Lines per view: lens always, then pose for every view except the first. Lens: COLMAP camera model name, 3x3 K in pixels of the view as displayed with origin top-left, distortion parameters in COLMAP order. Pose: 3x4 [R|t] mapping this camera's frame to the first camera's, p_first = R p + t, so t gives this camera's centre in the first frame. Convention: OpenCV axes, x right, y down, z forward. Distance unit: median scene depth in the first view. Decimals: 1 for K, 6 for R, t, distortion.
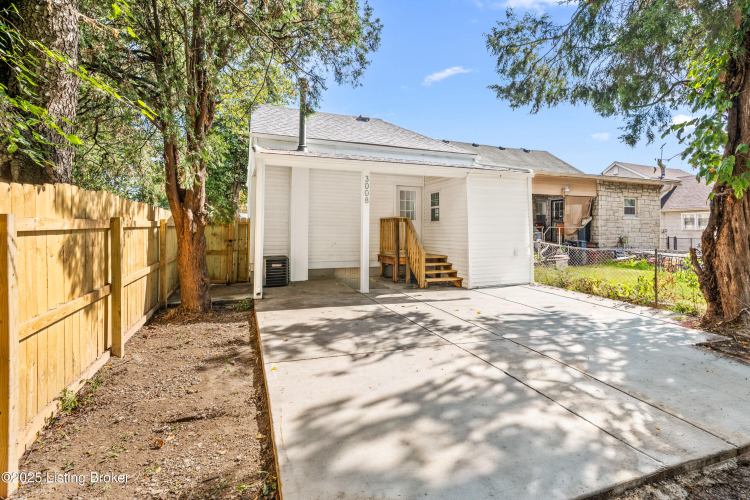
lens RADIAL K [[359.2, 0, 374.8], [0, 359.2, 221.7], [0, 0, 1]] dist [-0.001367, -0.000141]
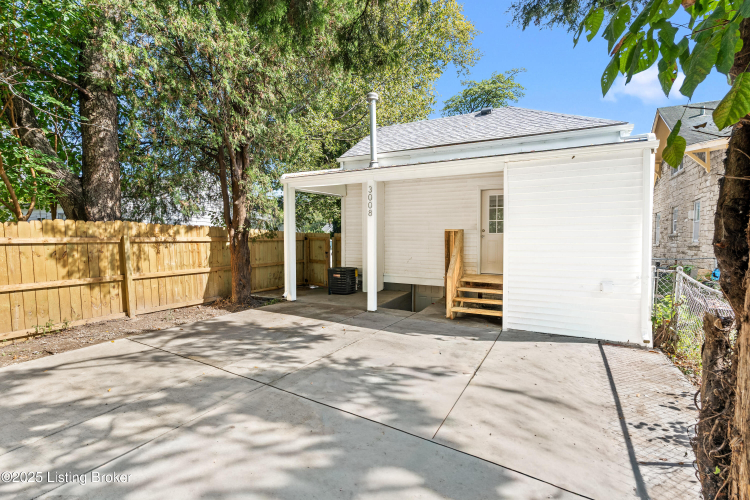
lens RADIAL K [[343.0, 0, 375.0], [0, 343.0, 250.0], [0, 0, 1]] dist [0.002058, 0.000271]
pose [[0.658492, 0.024724, -0.752181, 1.121900], [0.009741, 0.999096, 0.041368, 0.000829], [0.752525, -0.034568, 0.657656, 0.709834]]
